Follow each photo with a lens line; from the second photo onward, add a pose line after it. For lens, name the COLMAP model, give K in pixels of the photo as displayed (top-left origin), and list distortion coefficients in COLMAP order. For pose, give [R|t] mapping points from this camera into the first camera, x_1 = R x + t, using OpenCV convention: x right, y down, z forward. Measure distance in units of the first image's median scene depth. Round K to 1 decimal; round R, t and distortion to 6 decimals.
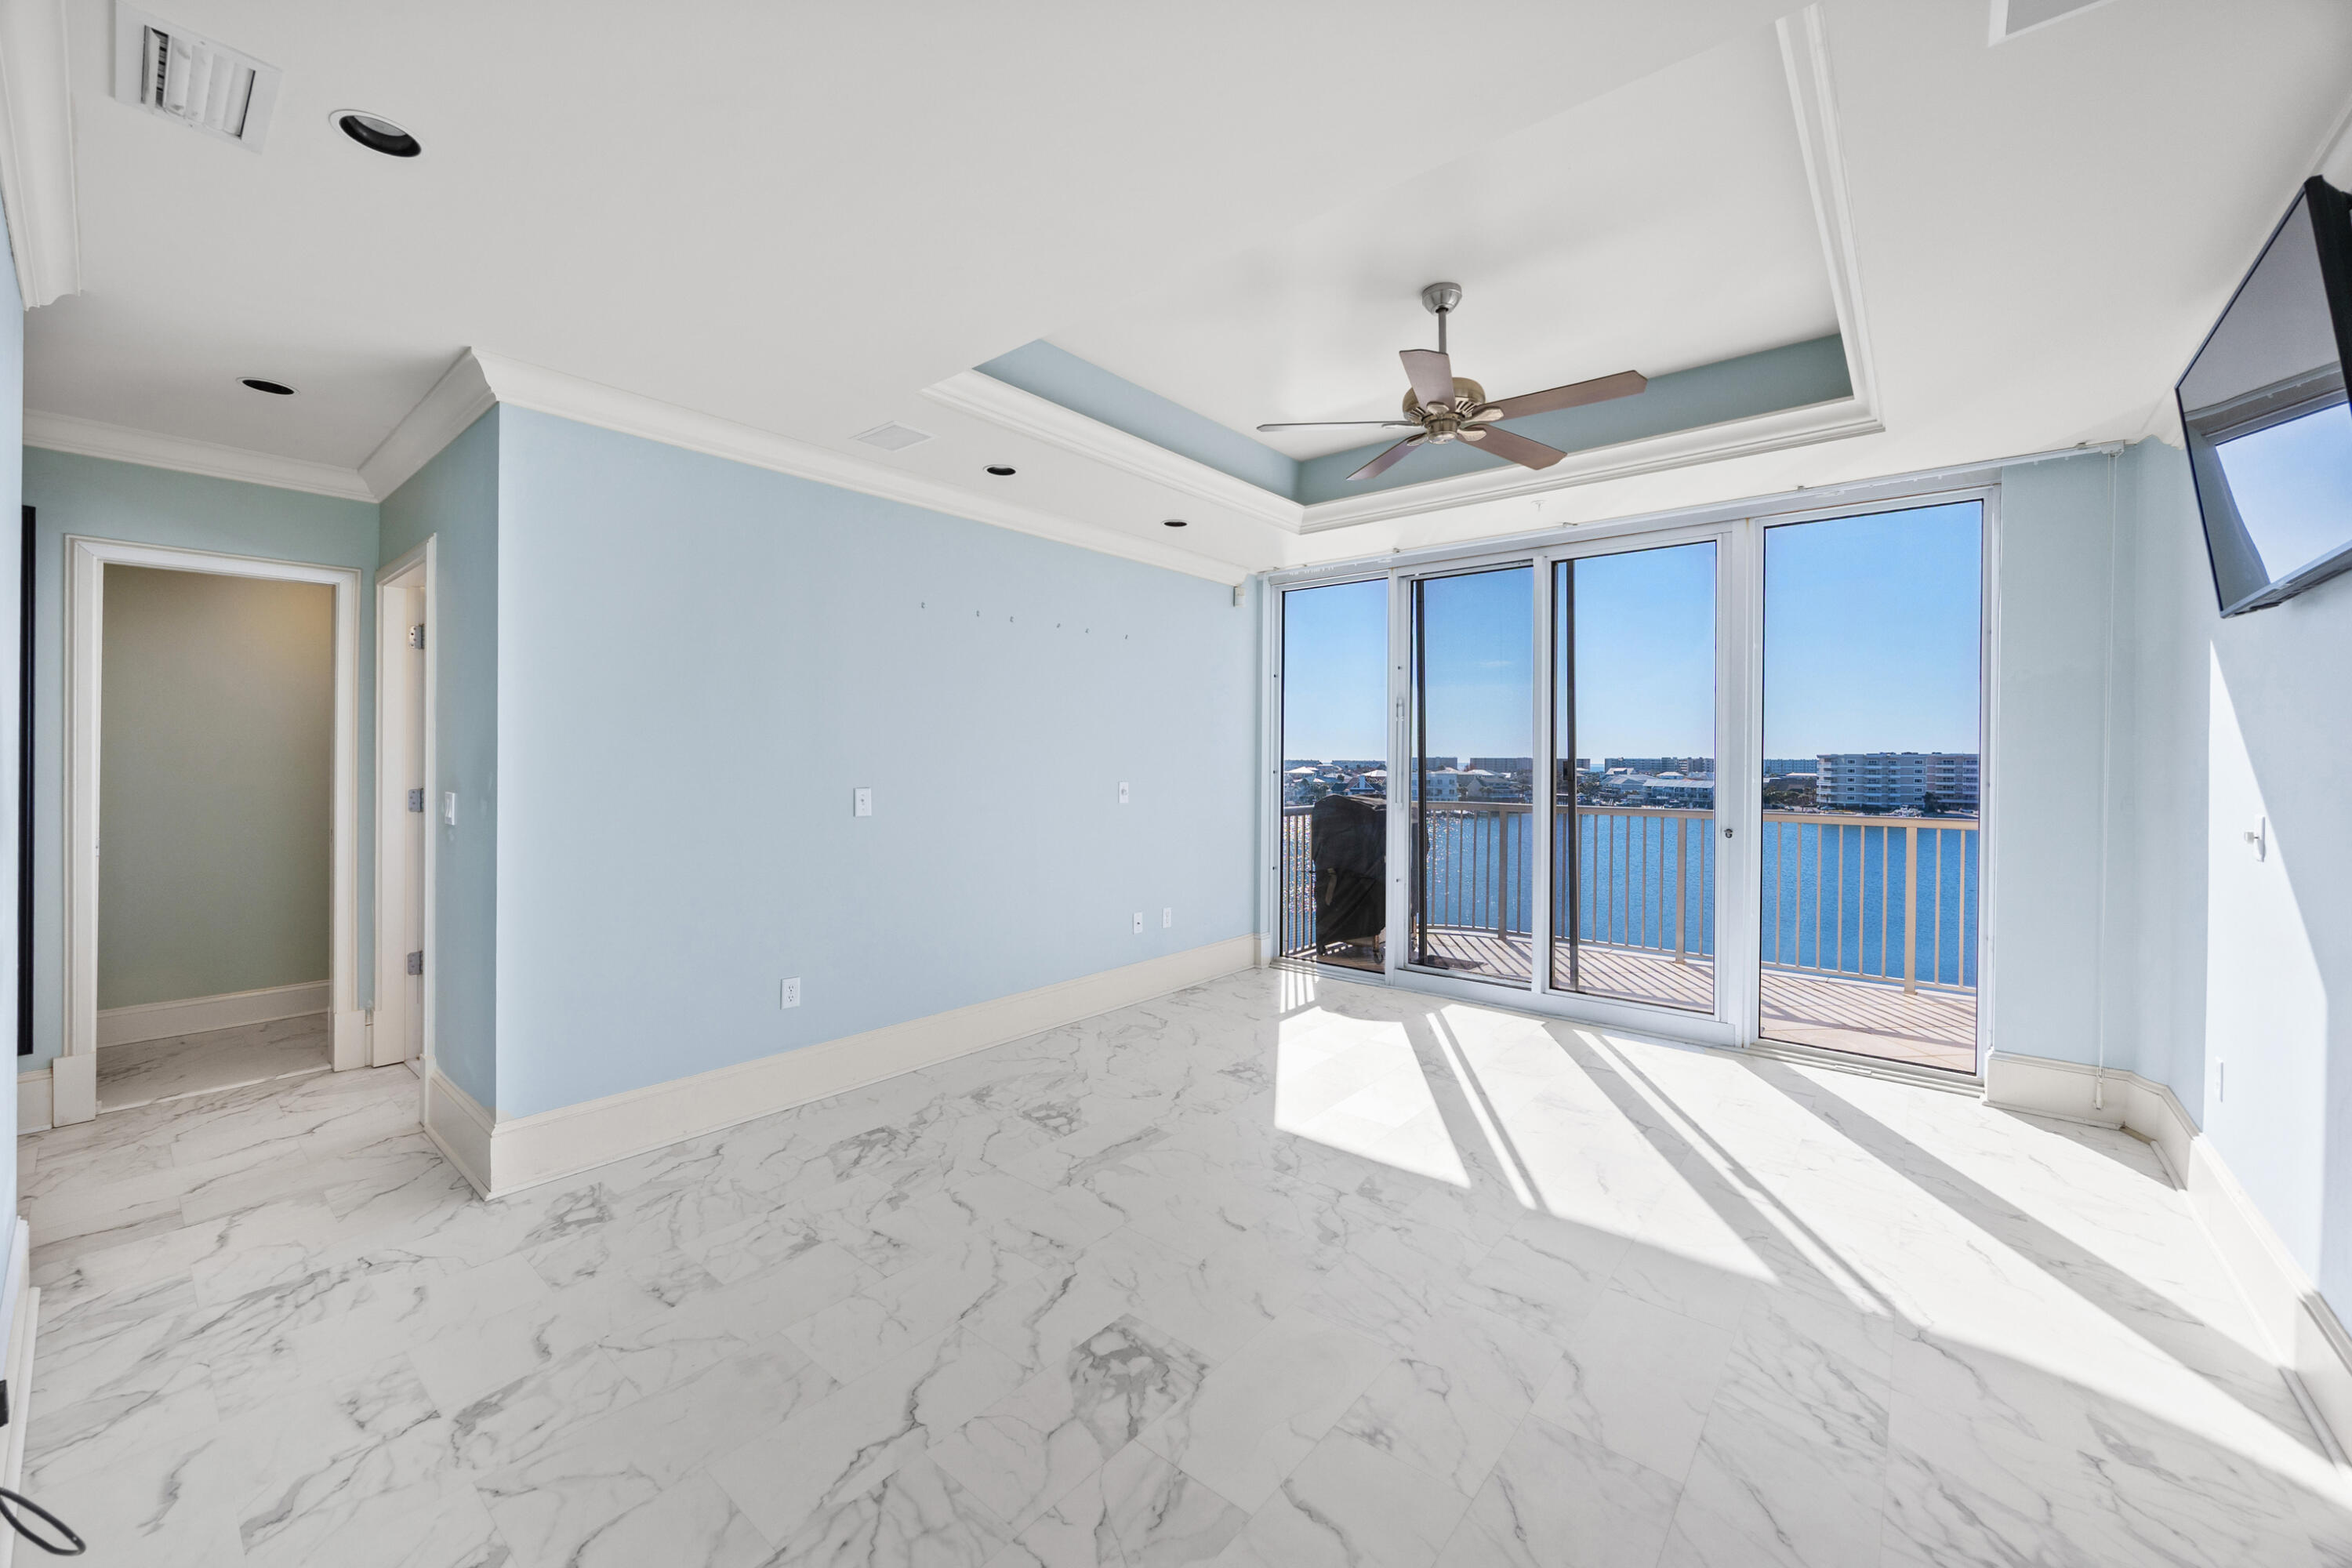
lens RADIAL K [[898.2, 0, 1175.2], [0, 898.2, 760.7], [0, 0, 1]] dist [-0.002694, -0.000384]
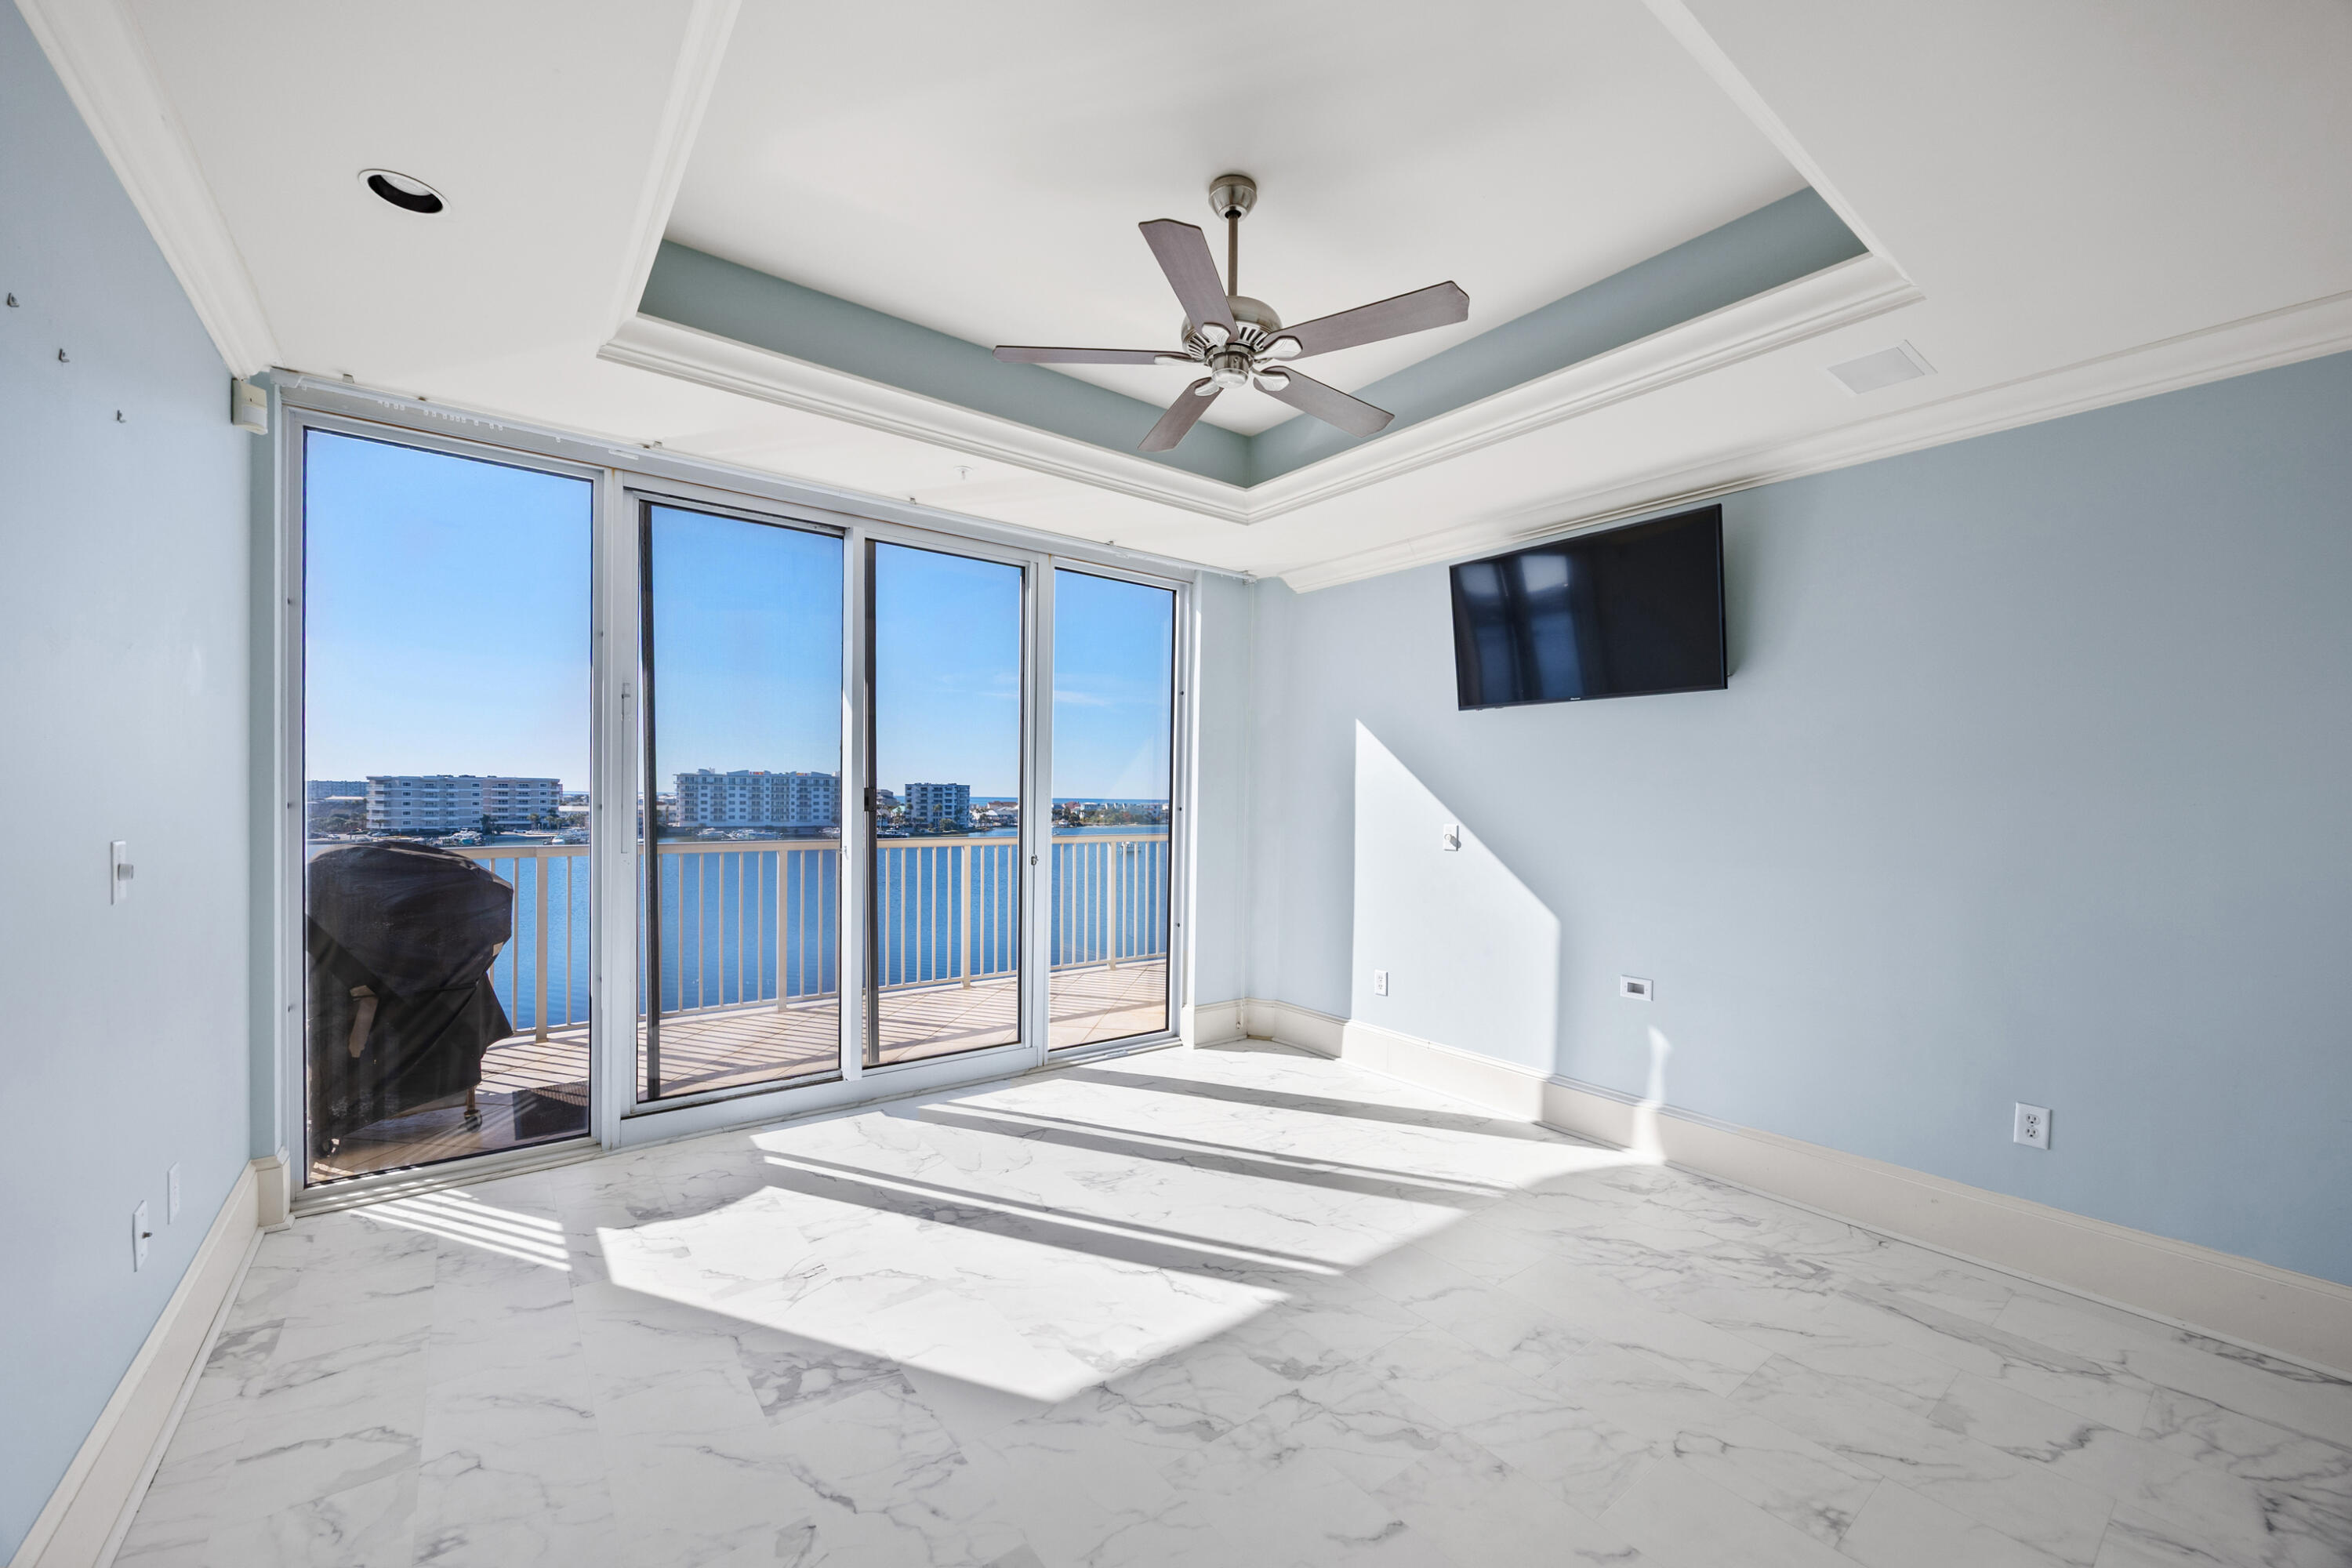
lens RADIAL K [[909.2, 0, 1170.8], [0, 909.2, 806.6], [0, 0, 1]] dist [0.000202, 0.000096]
pose [[0.220848, -0.014754, 0.975197, -0.562252], [-0.009933, 0.999800, 0.017375, -0.001094], [-0.975258, -0.013524, 0.220657, 0.978877]]
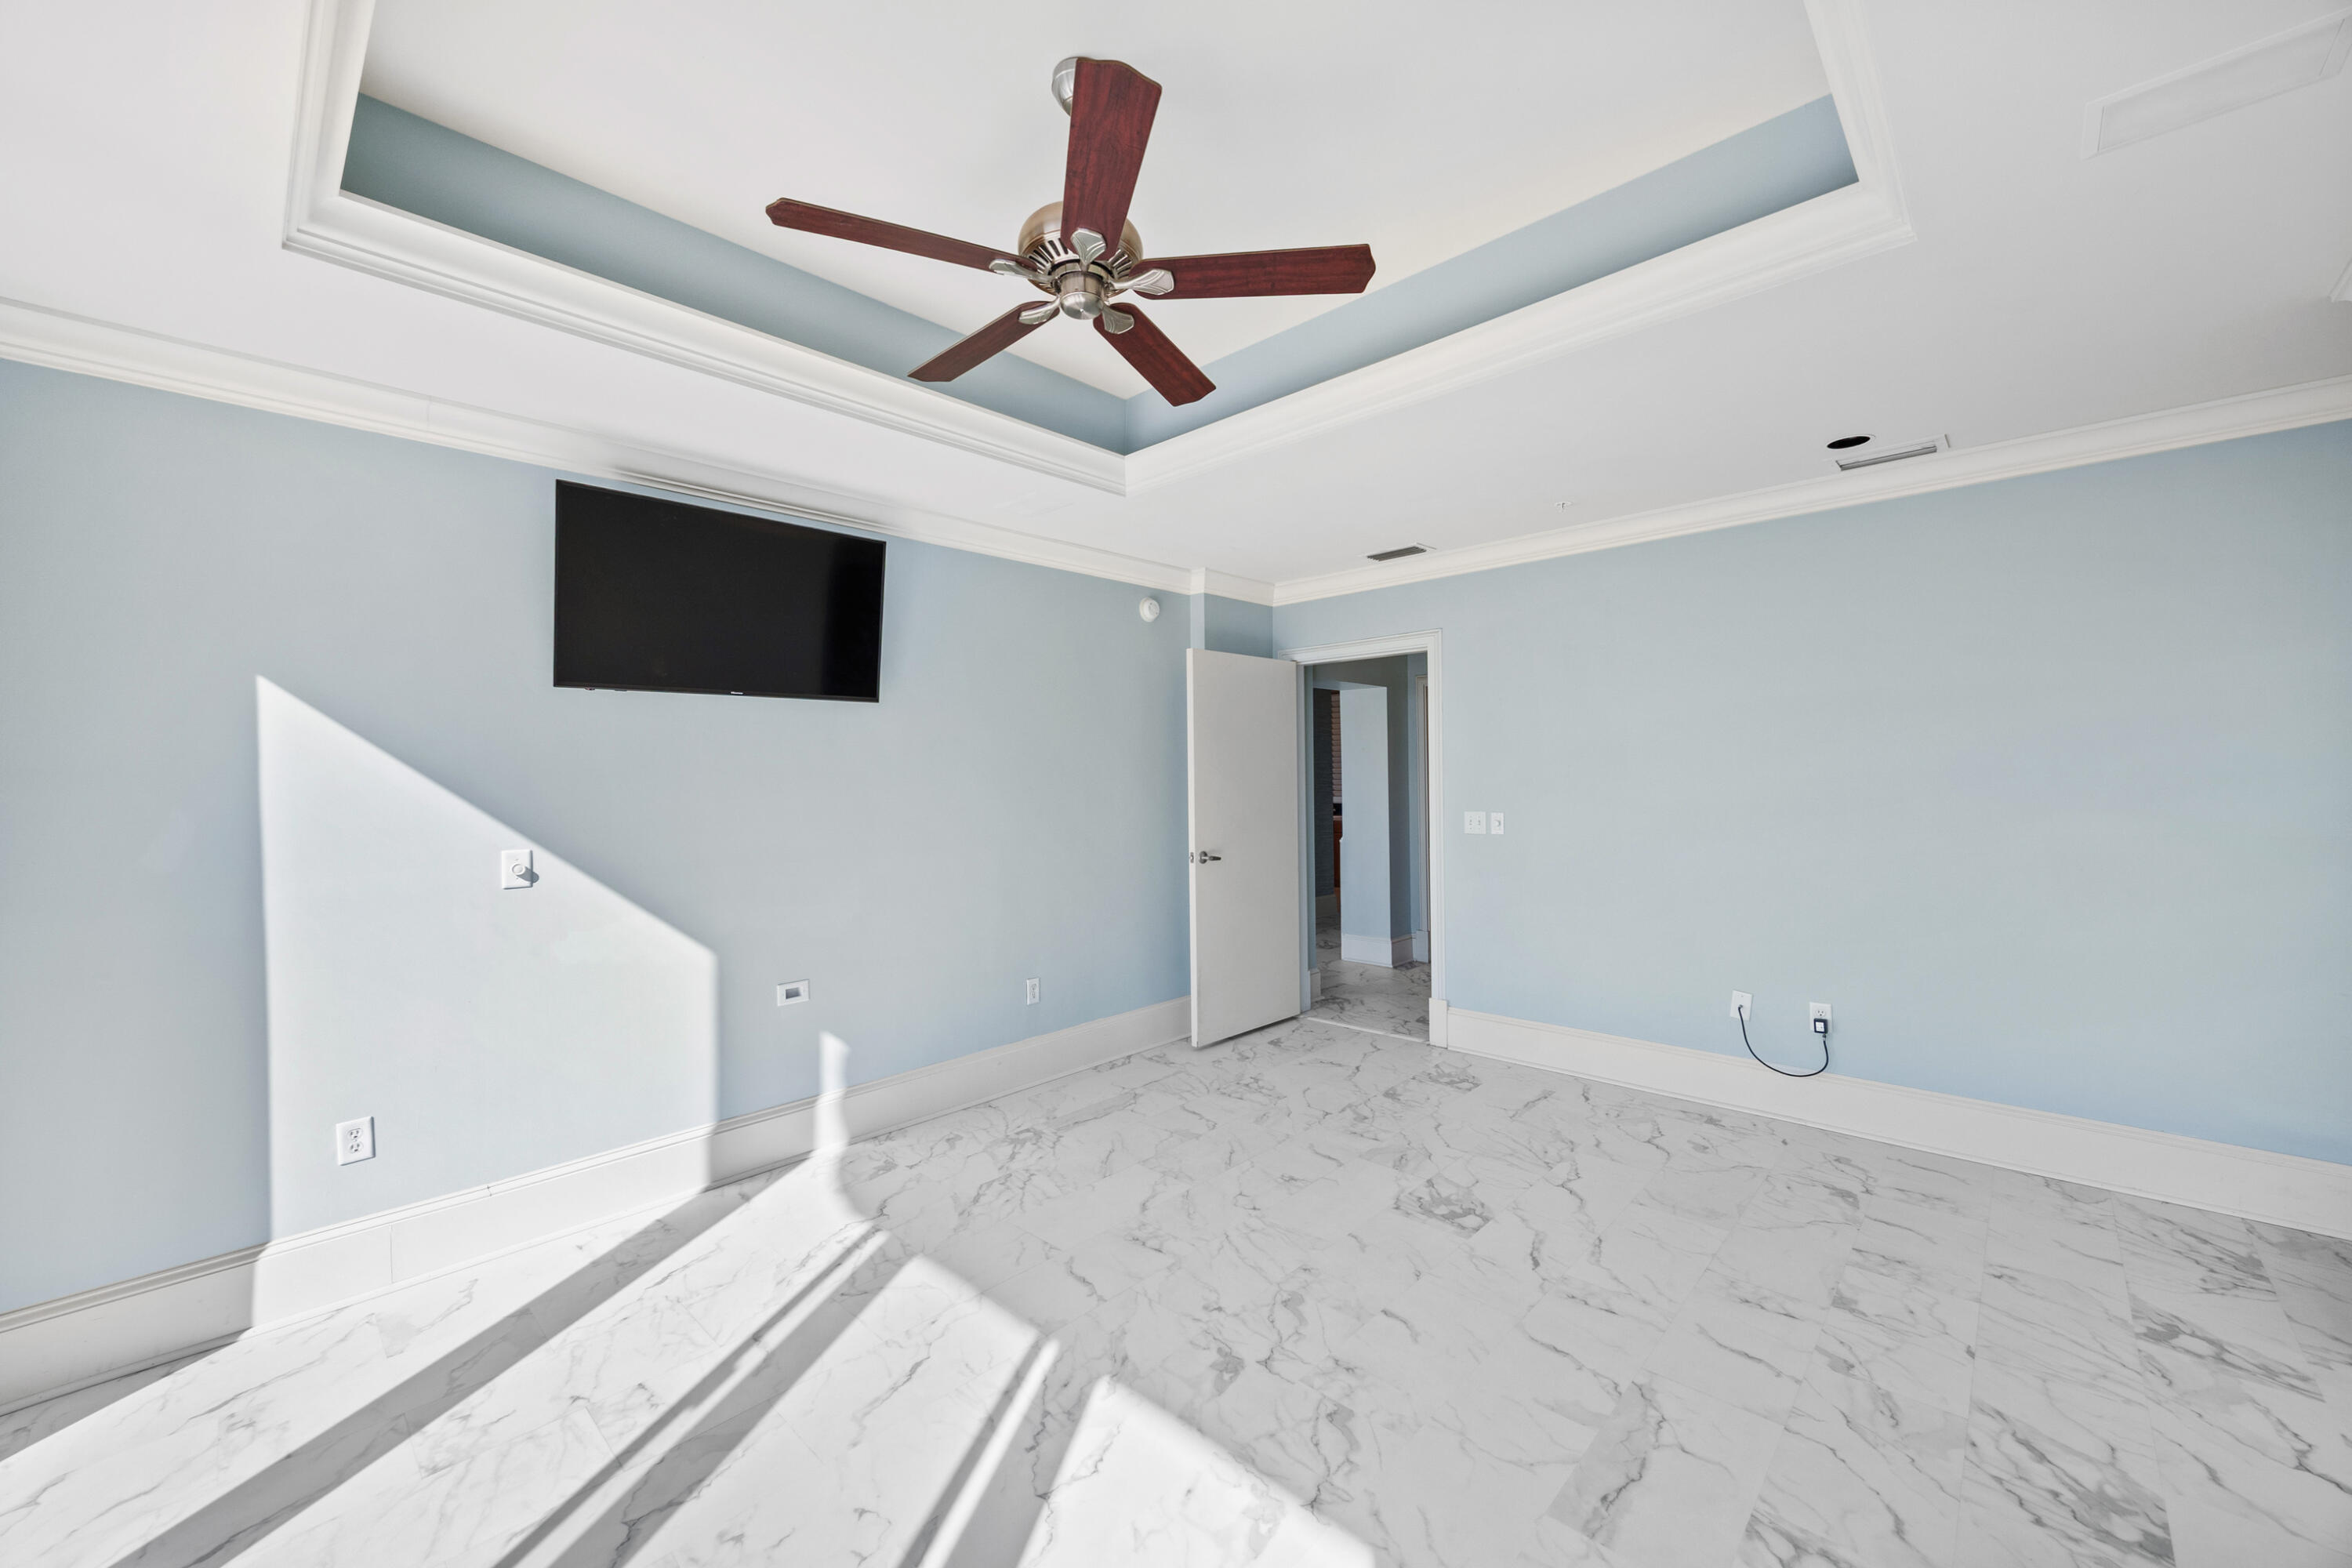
lens RADIAL K [[917.9, 0, 1178.4], [0, 917.9, 767.5], [0, 0, 1]] dist [0.001779, 0.000131]
pose [[-0.998113, 0.009761, 0.060628, 0.214842], [0.009384, 0.999935, -0.006505, -0.030269], [-0.060688, -0.005924, -0.998139, 1.871250]]
